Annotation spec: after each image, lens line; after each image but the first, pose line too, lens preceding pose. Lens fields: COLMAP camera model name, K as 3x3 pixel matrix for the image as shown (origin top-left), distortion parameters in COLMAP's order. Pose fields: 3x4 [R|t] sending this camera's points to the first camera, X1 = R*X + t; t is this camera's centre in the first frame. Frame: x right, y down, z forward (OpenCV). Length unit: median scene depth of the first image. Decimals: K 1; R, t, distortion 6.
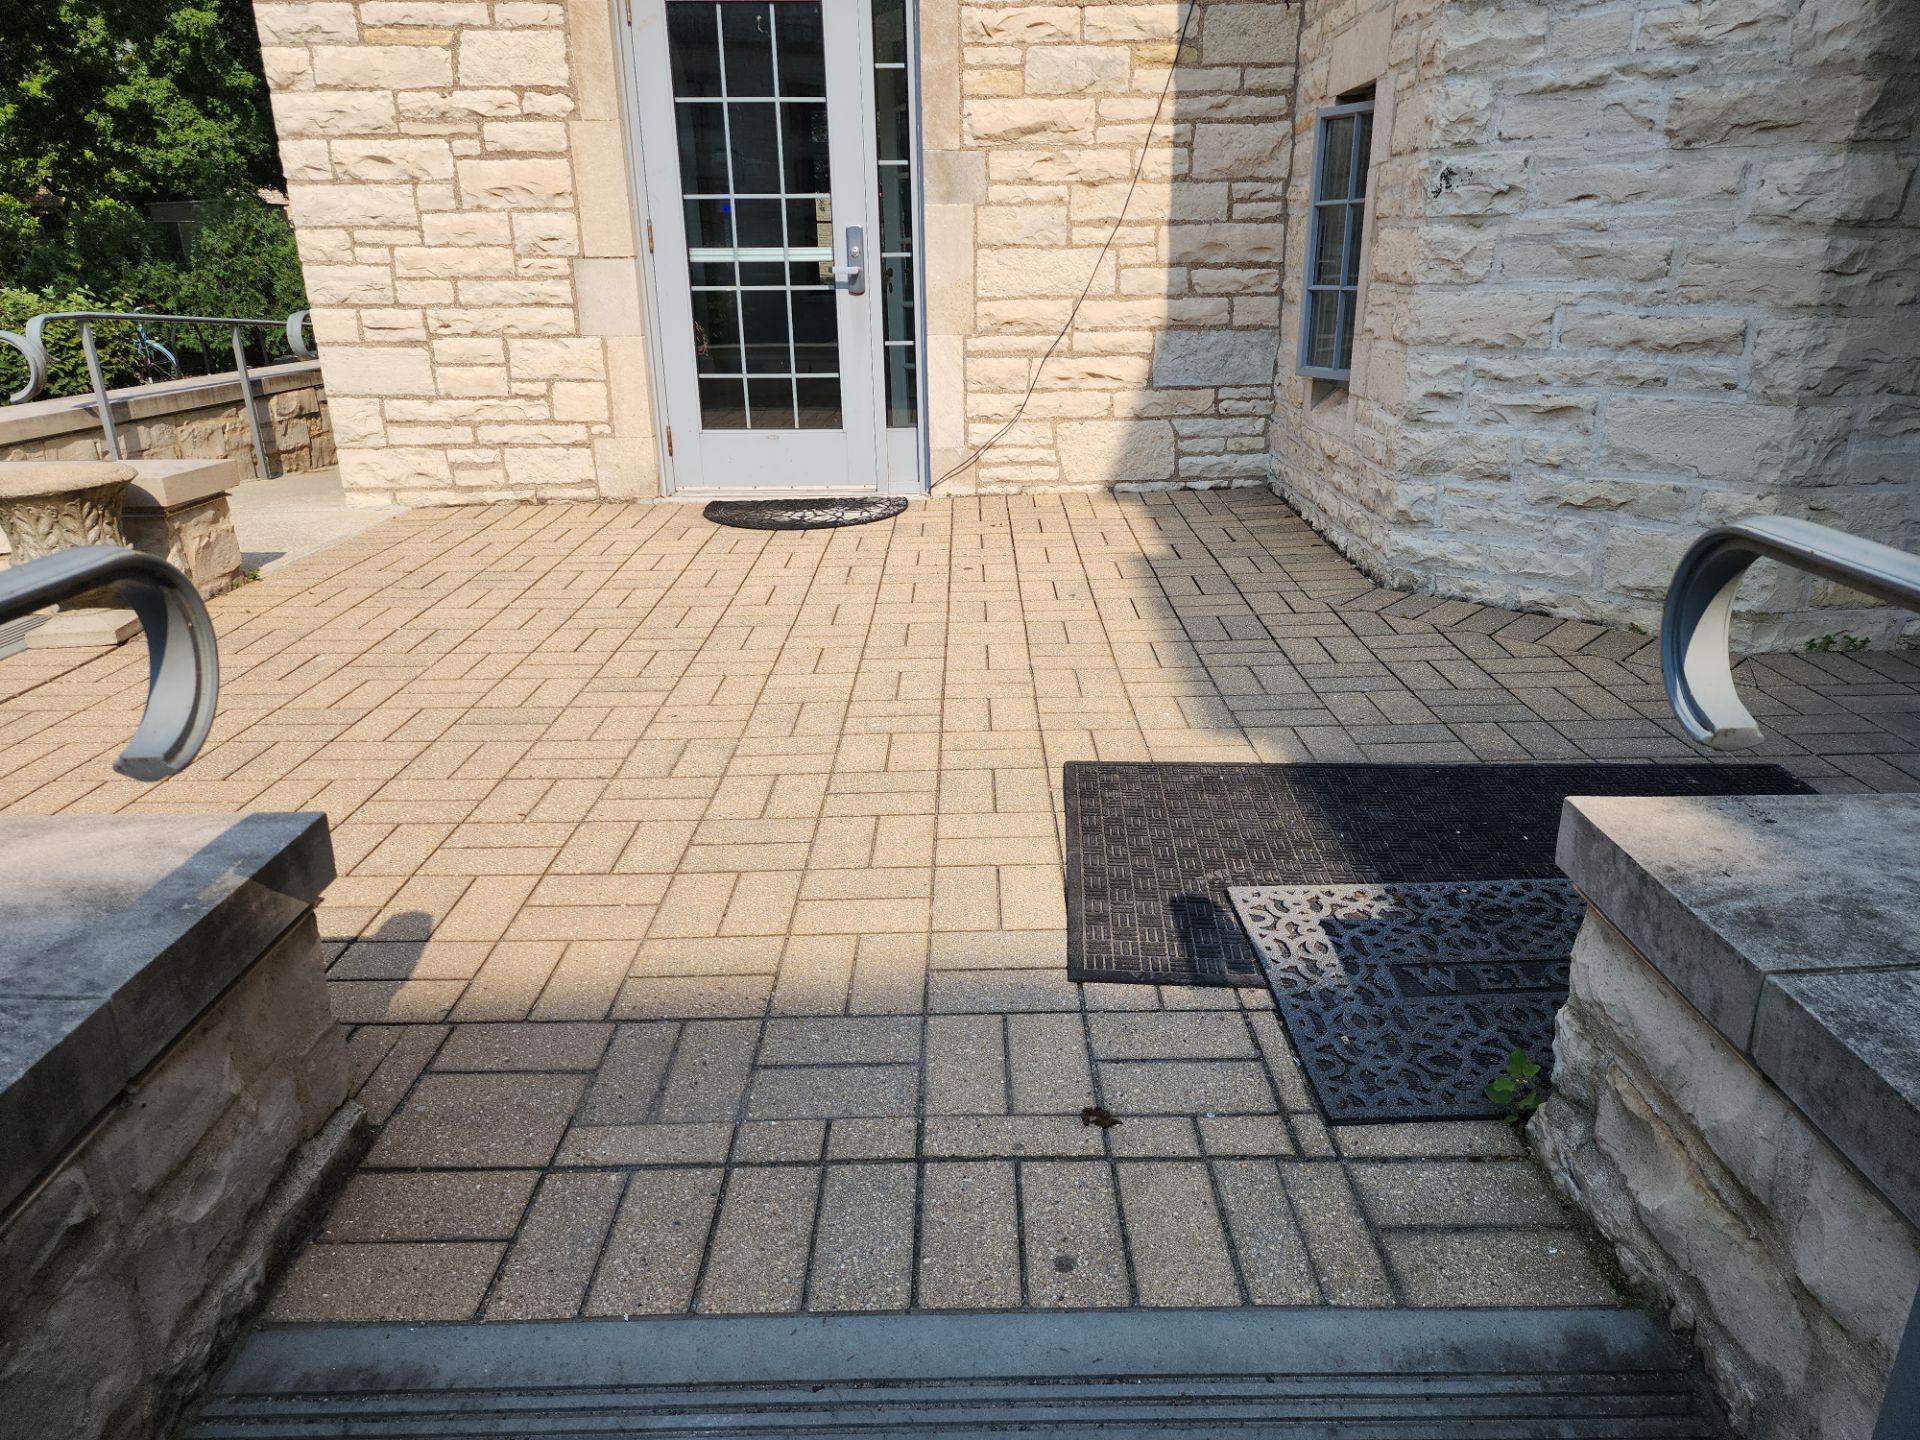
lens RADIAL K [[1278.6, 0, 982.6], [0, 1278.6, 714.1], [0, 0, 1]] dist [0.070842, -0.056678]
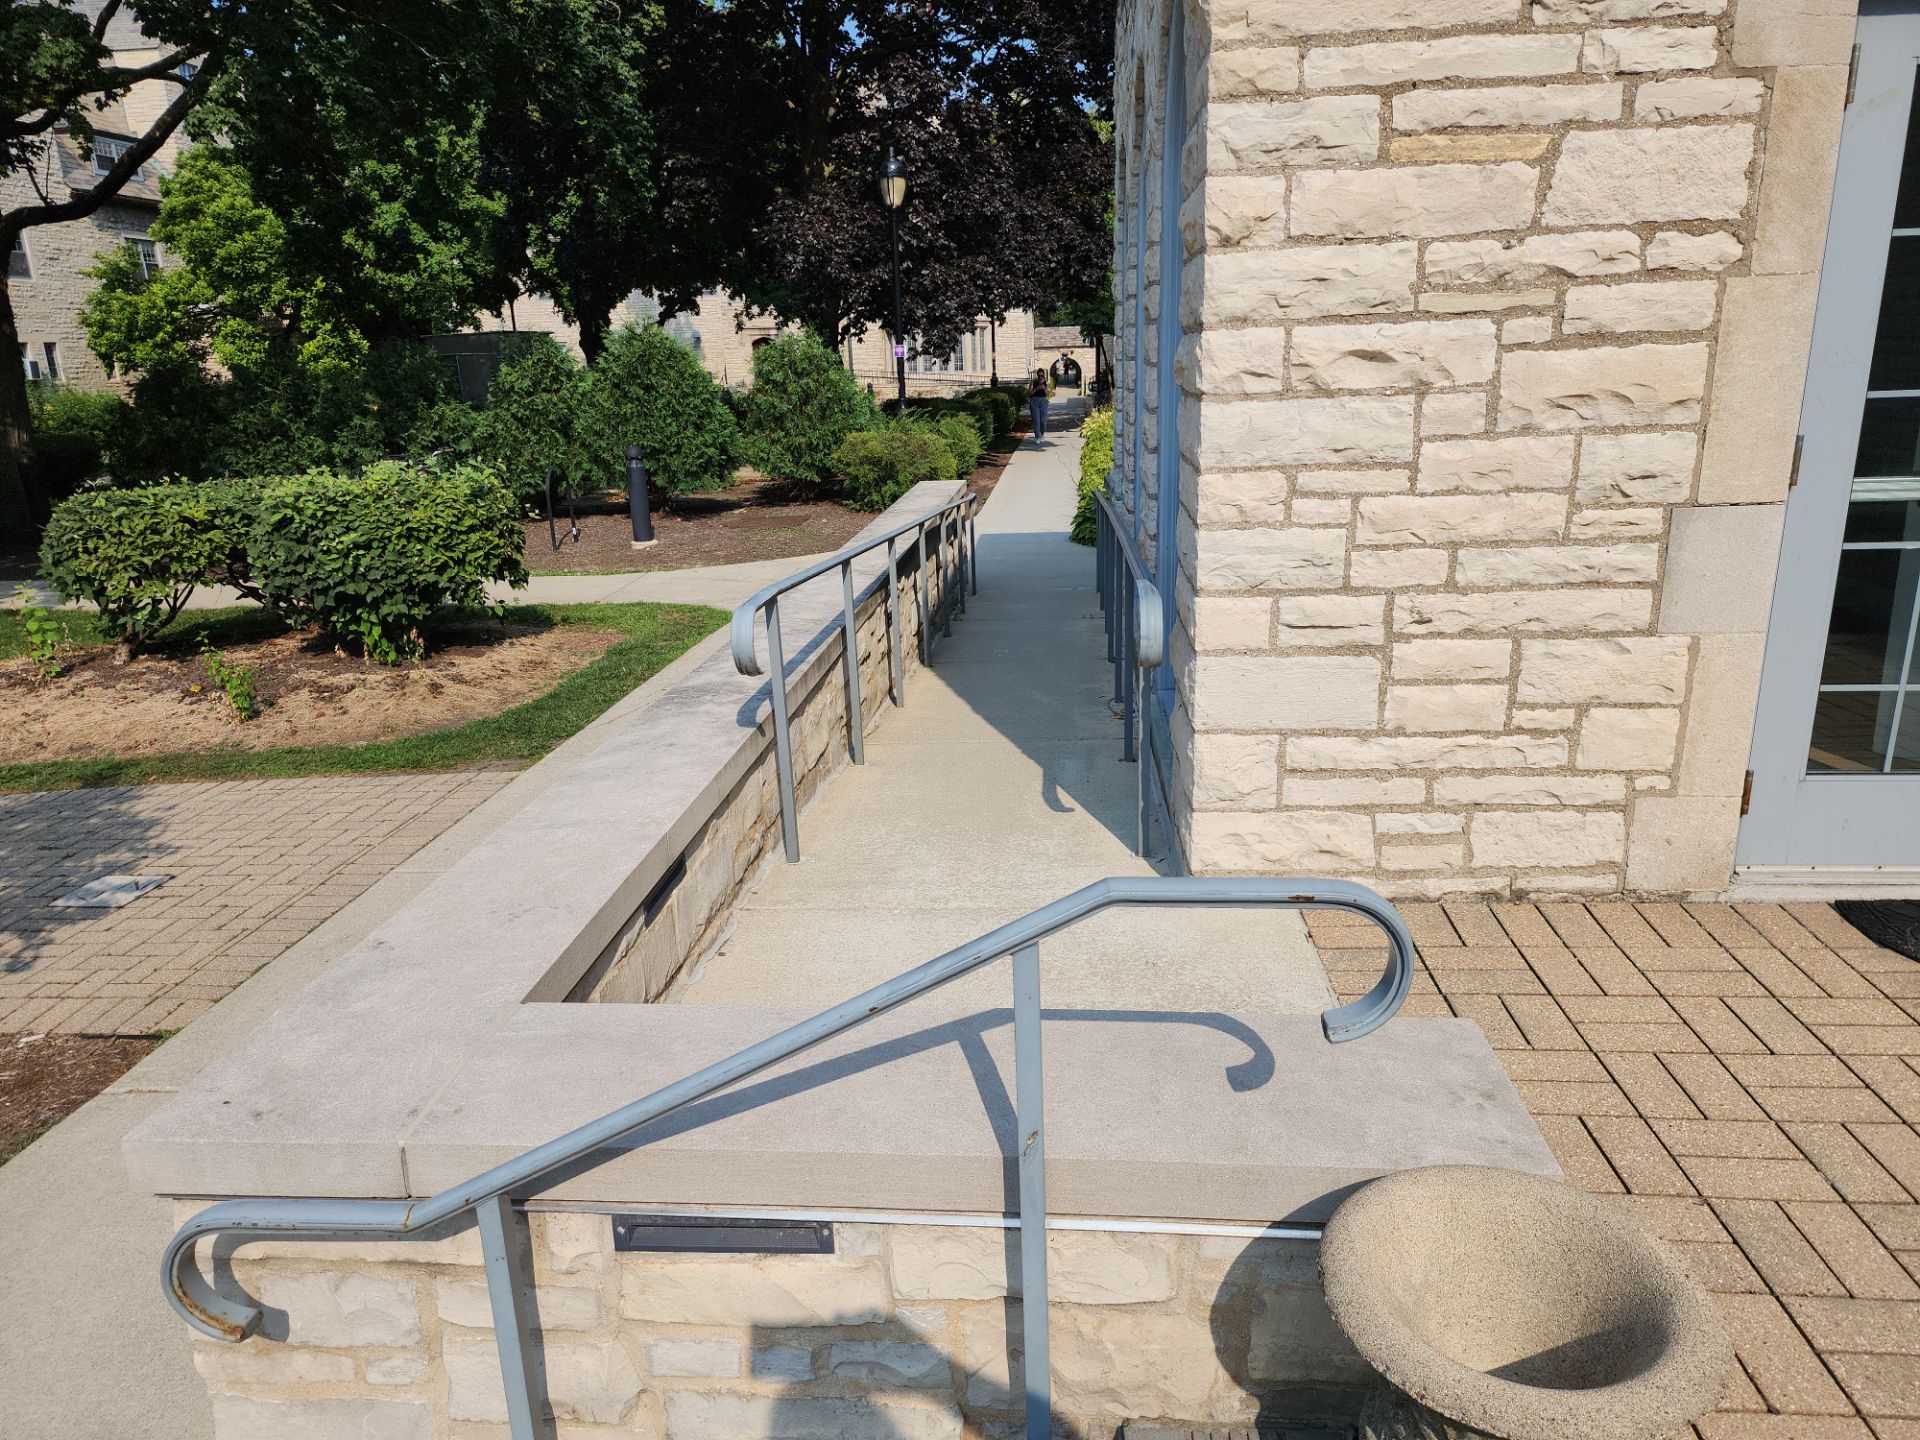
lens RADIAL K [[1278.6, 0, 974.9], [0, 1278.6, 725.6], [0, 0, 1]] dist [0.070842, -0.056678]
pose [[0.996199, 0.004864, -0.086967, -0.565714], [-0.009601, 0.998487, -0.054134, -0.217906], [0.086572, 0.054764, 0.994739, 0.399632]]
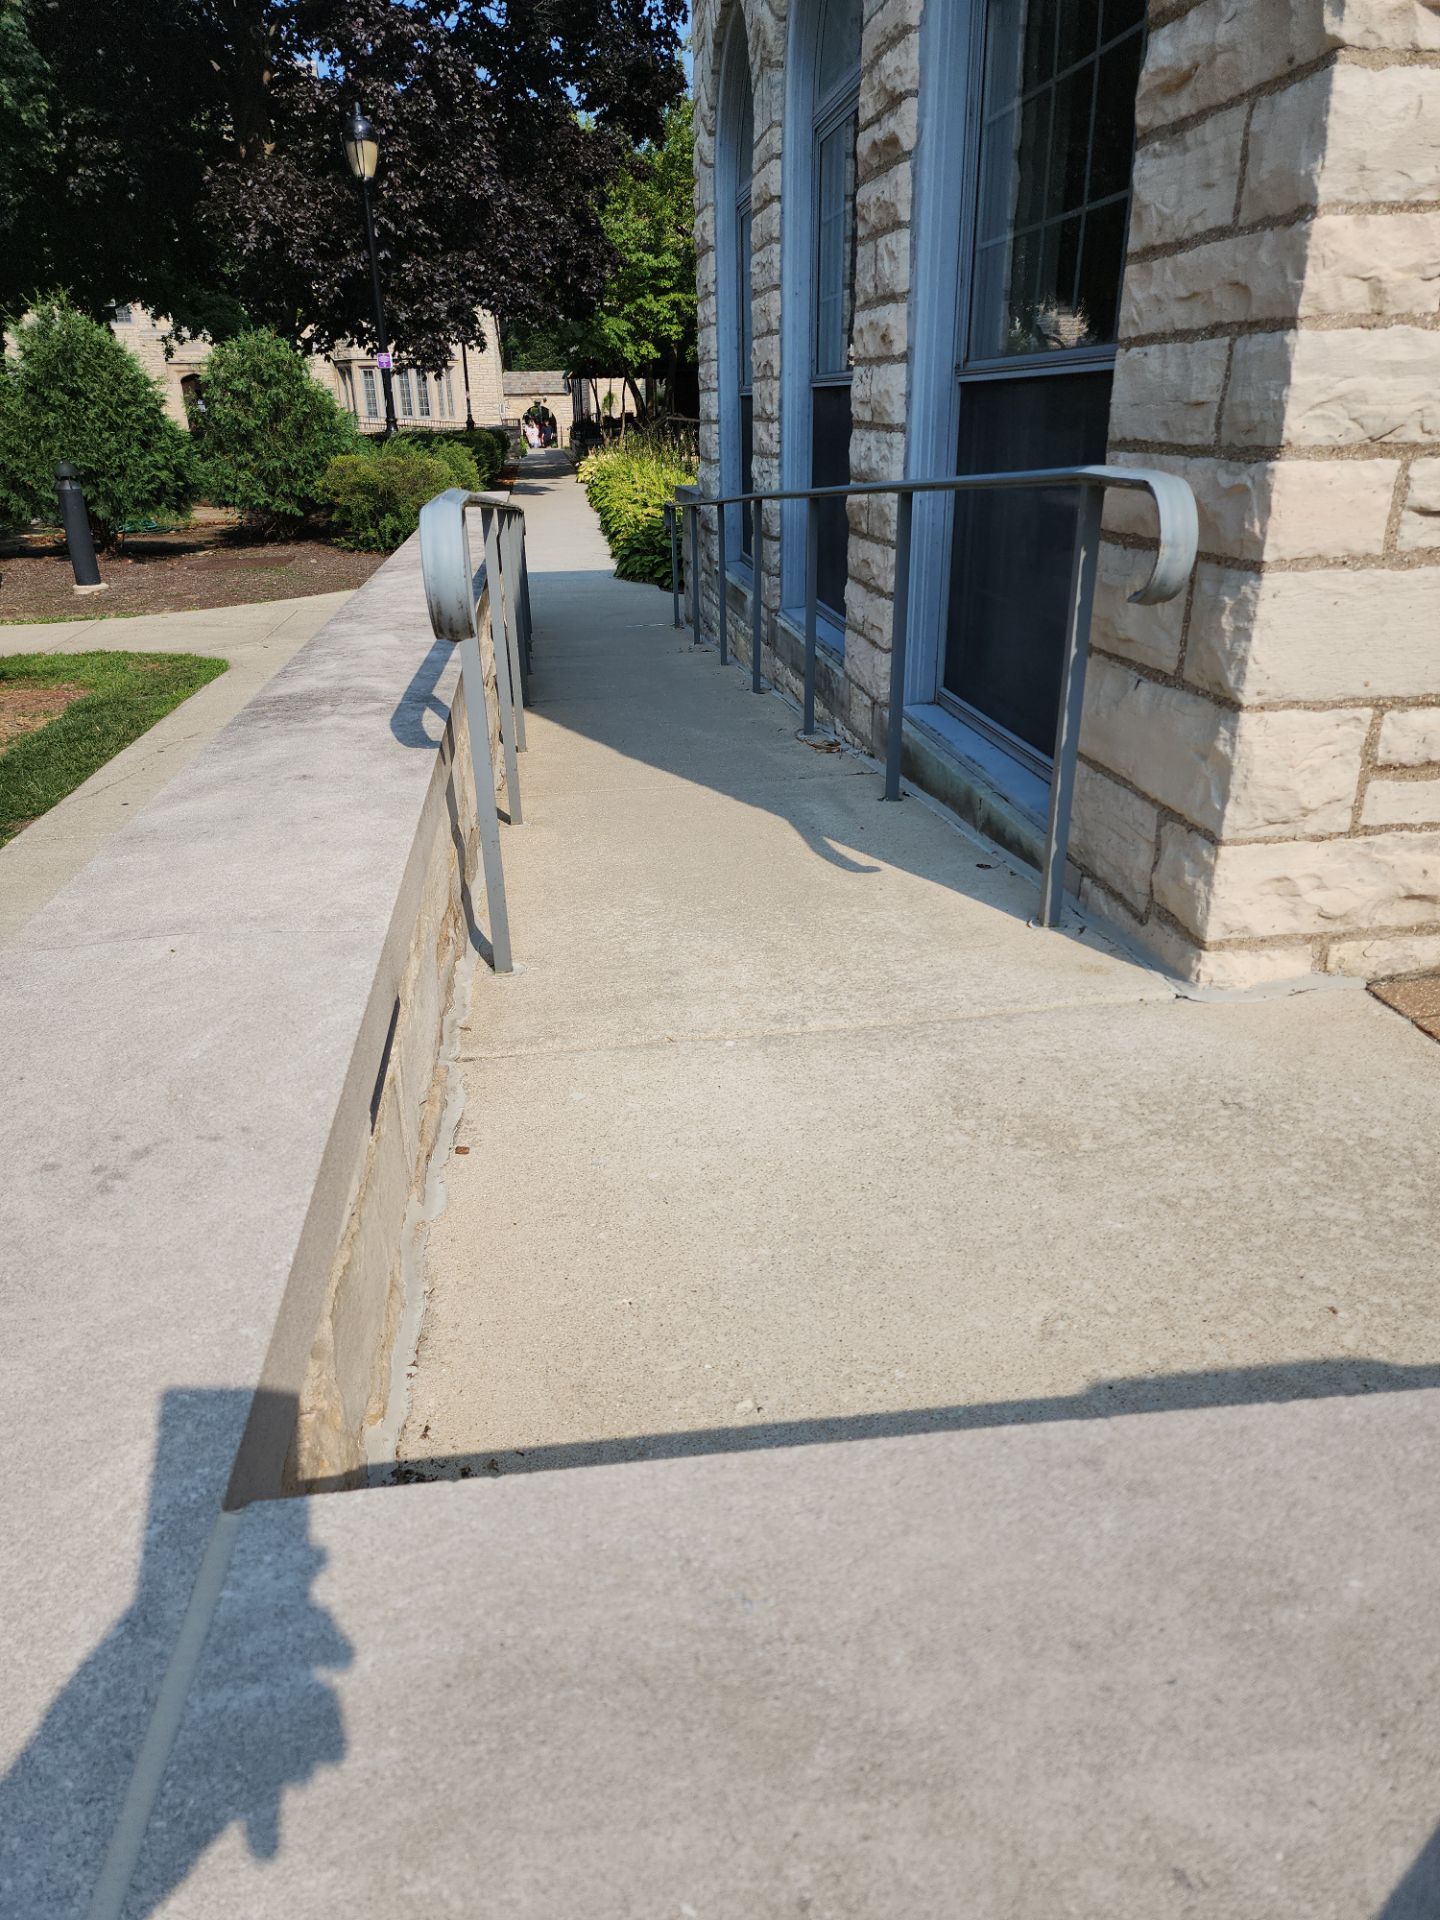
lens RADIAL K [[1278.6, 0, 698.9], [0, 1278.6, 938.6], [0, 0, 1]] dist [0.070842, -0.056678]
pose [[0.993978, -0.051346, 0.096804, -0.705321], [0.046403, 0.997535, 0.052638, -0.210562], [-0.099268, -0.047829, 0.993911, 0.666760]]
